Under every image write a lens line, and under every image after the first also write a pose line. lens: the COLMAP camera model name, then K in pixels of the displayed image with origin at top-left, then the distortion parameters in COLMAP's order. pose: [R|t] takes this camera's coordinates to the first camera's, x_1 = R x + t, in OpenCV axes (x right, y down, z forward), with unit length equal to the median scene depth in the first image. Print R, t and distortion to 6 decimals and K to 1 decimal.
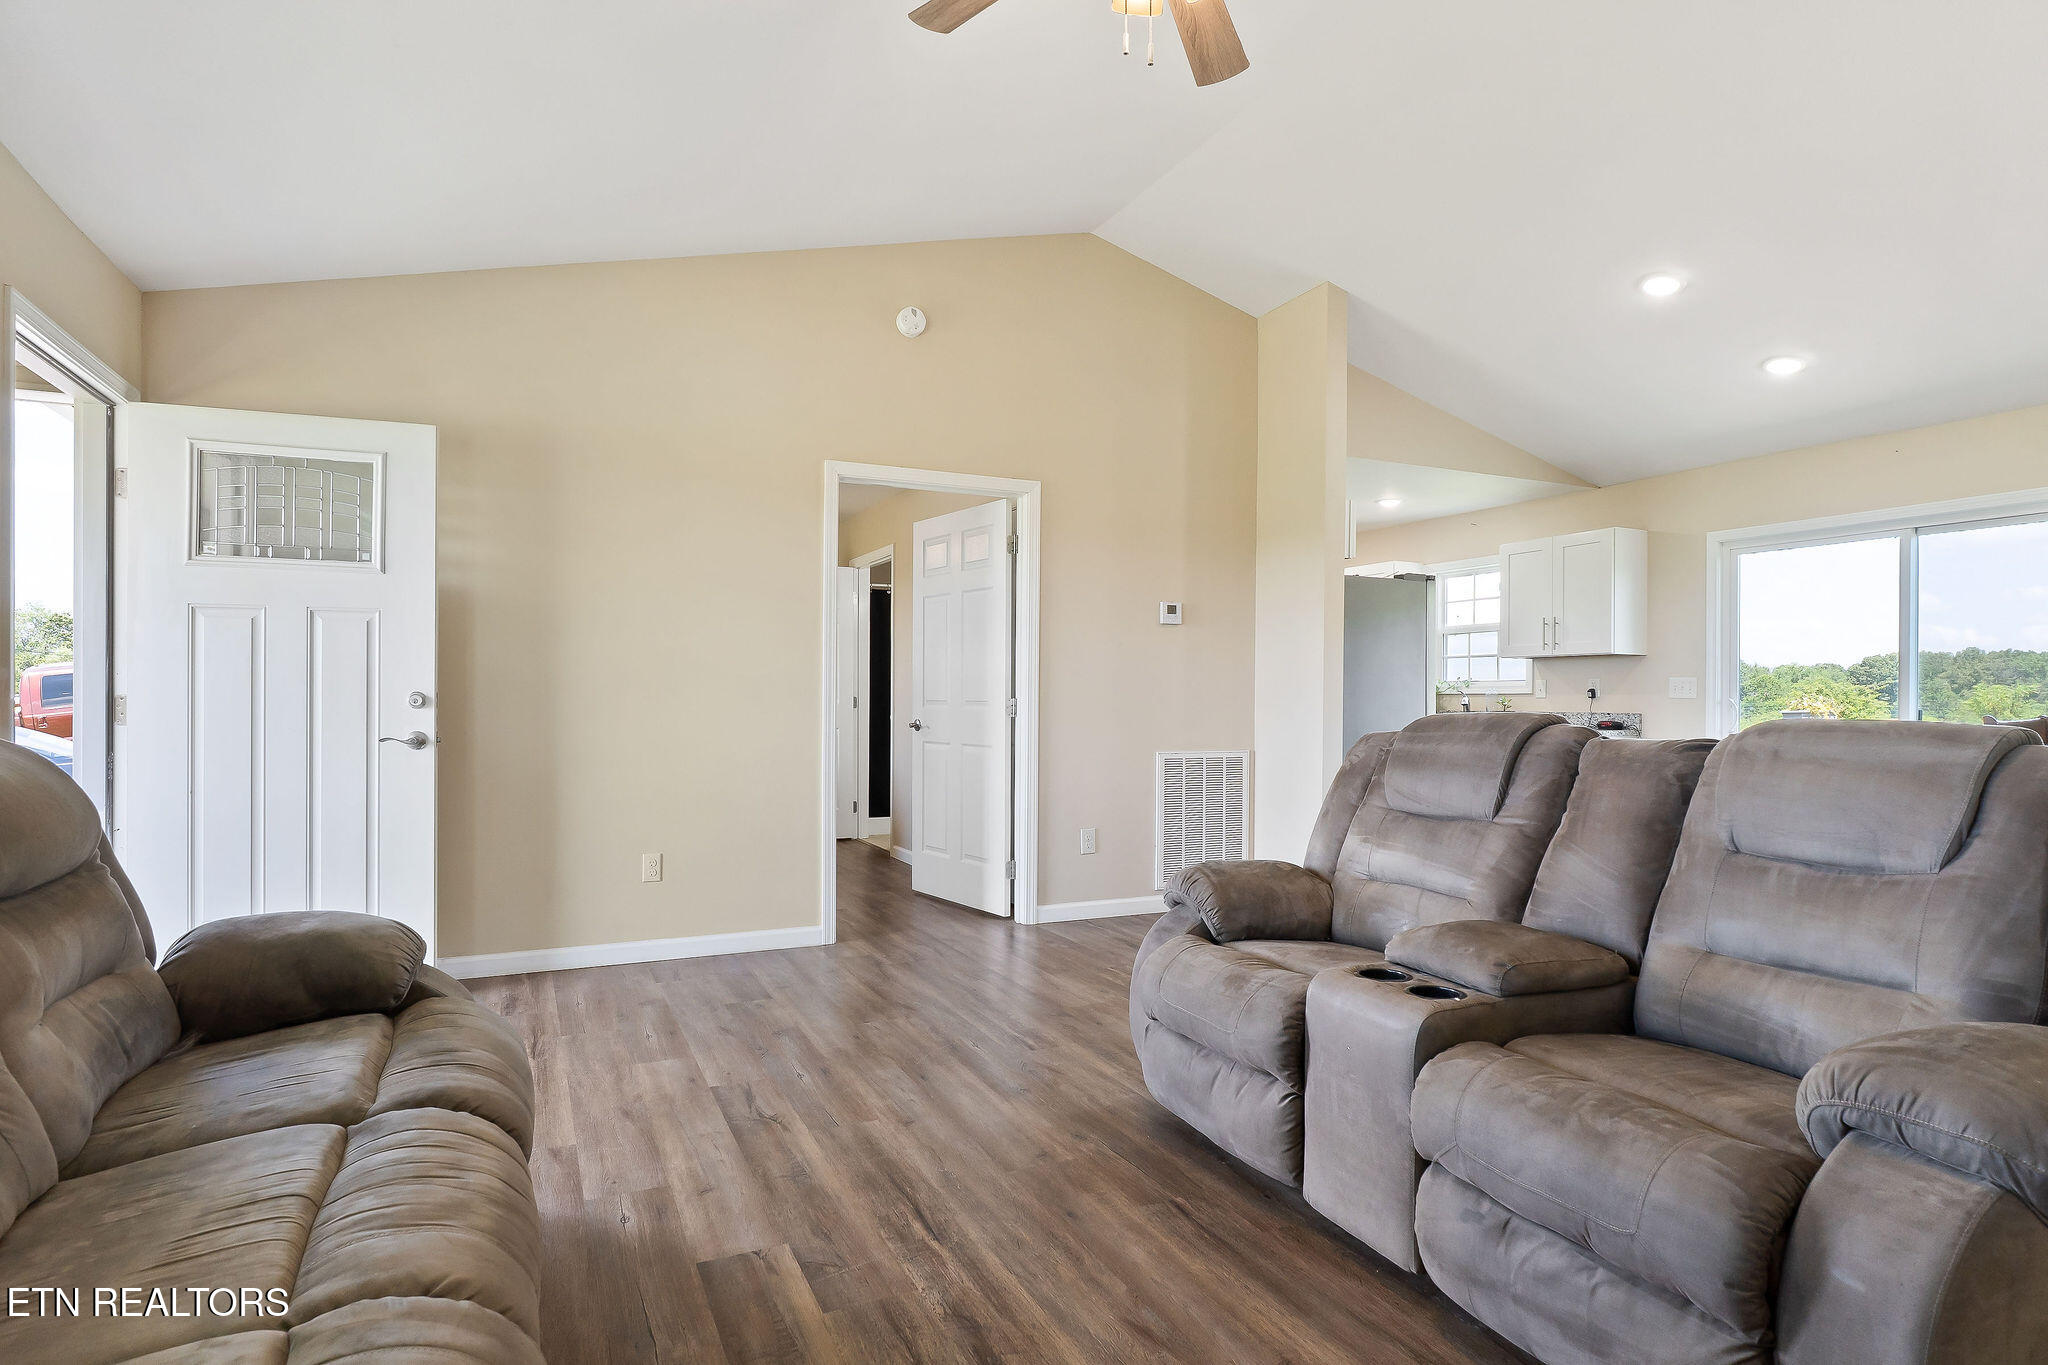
lens RADIAL K [[1114.7, 0, 1030.7], [0, 1114.7, 689.6], [0, 0, 1]] dist [0.000760, 0.000570]
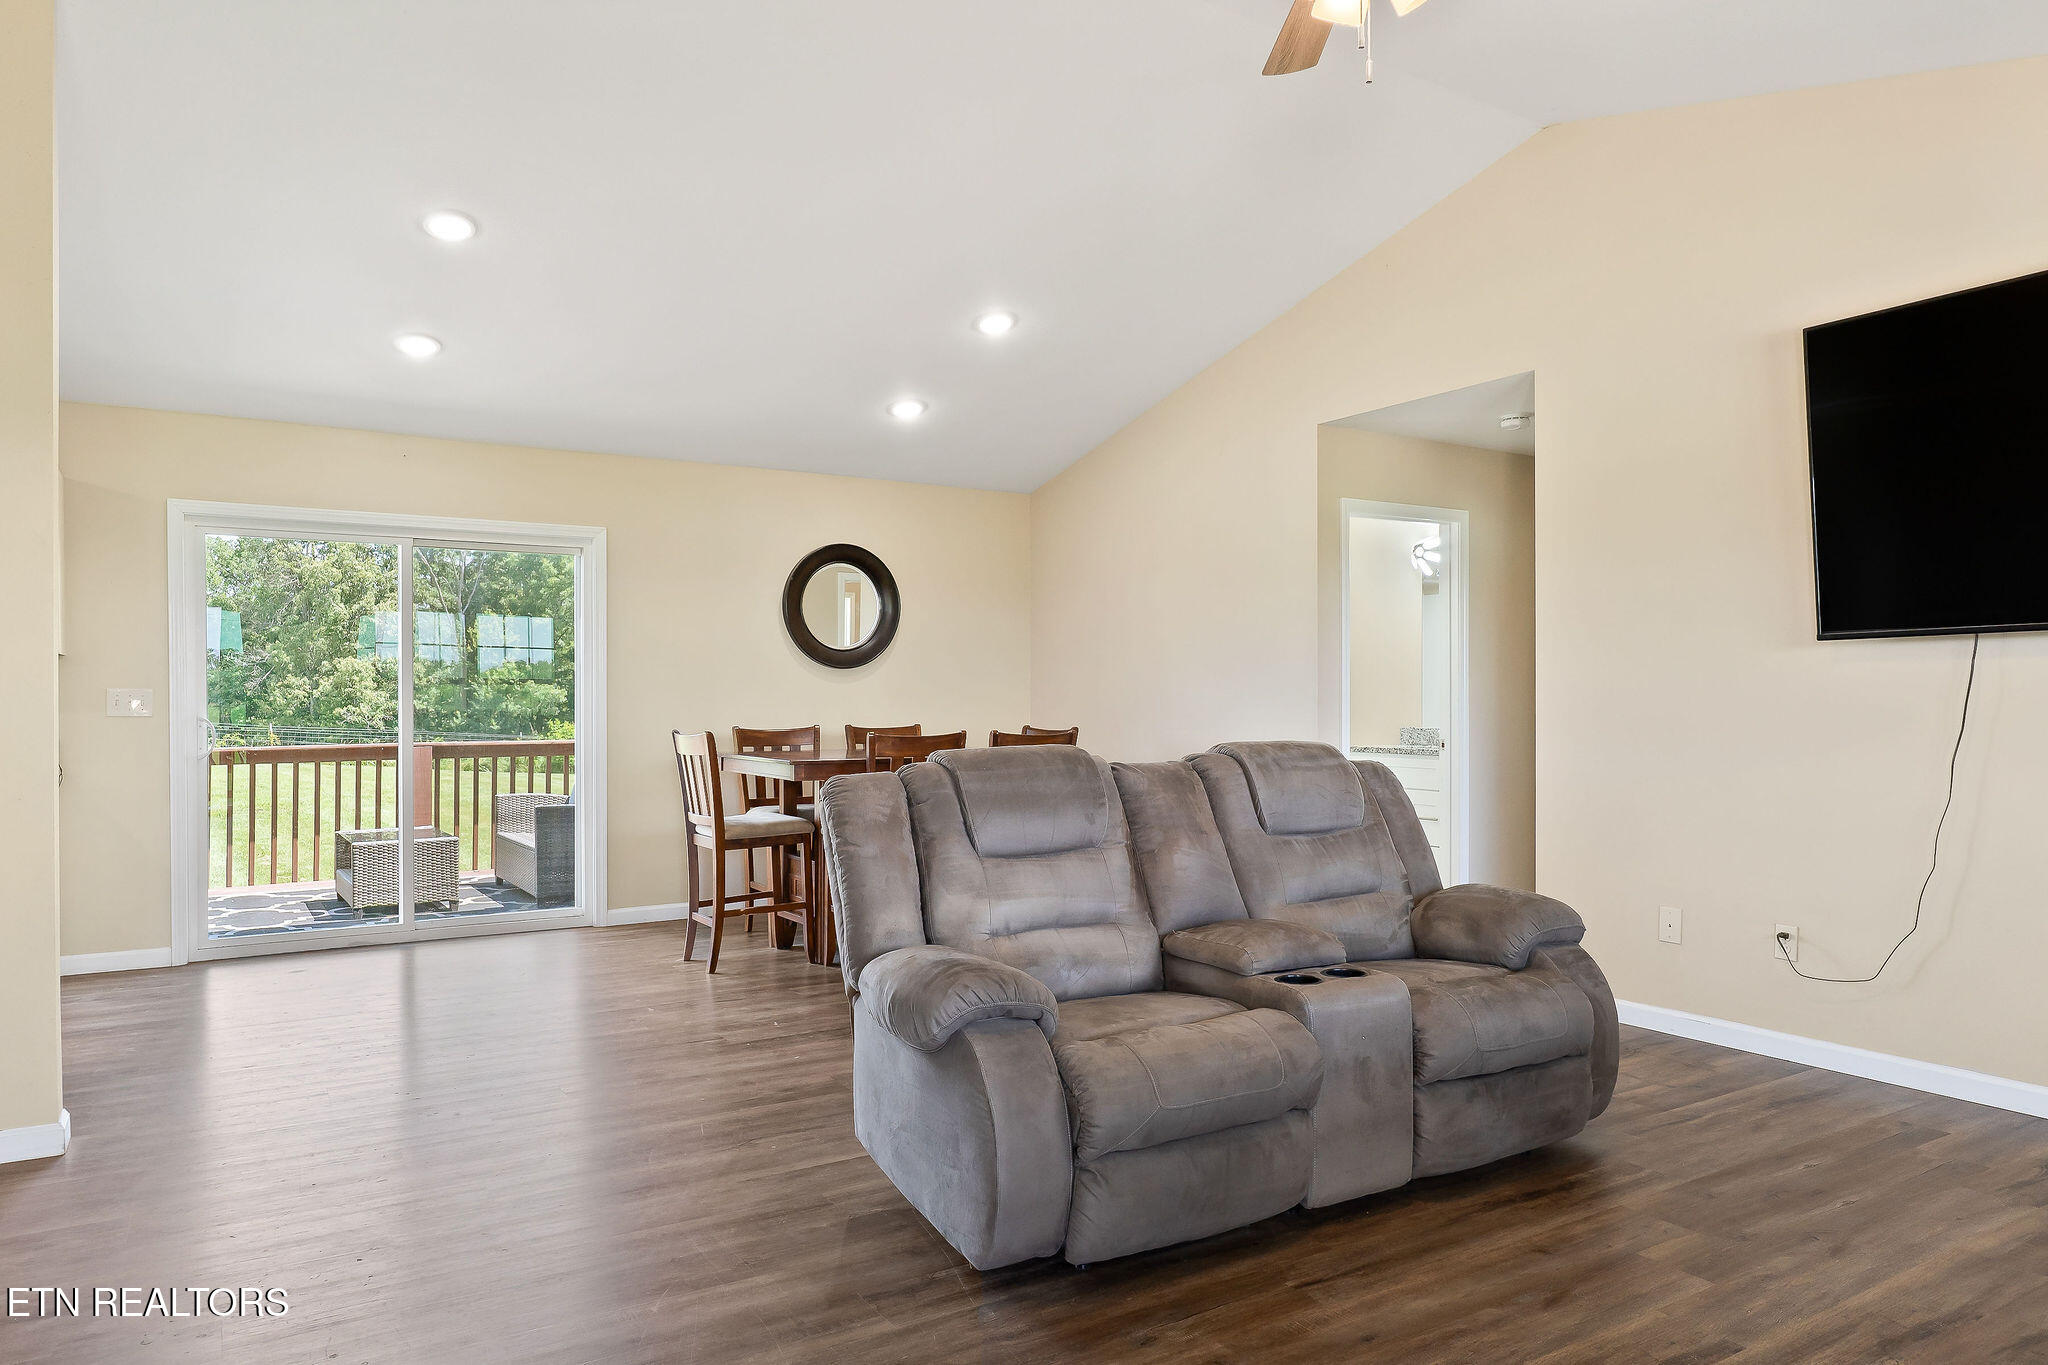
lens RADIAL K [[1333.4, 0, 1035.4], [0, 1333.4, 704.7], [0, 0, 1]] dist [-0.003452, -0.001259]
pose [[-0.135838, -0.006660, 0.990709, -0.926253], [-0.006666, 0.999961, 0.005809, -0.026460], [-0.990709, -0.005815, -0.135878, 1.361663]]
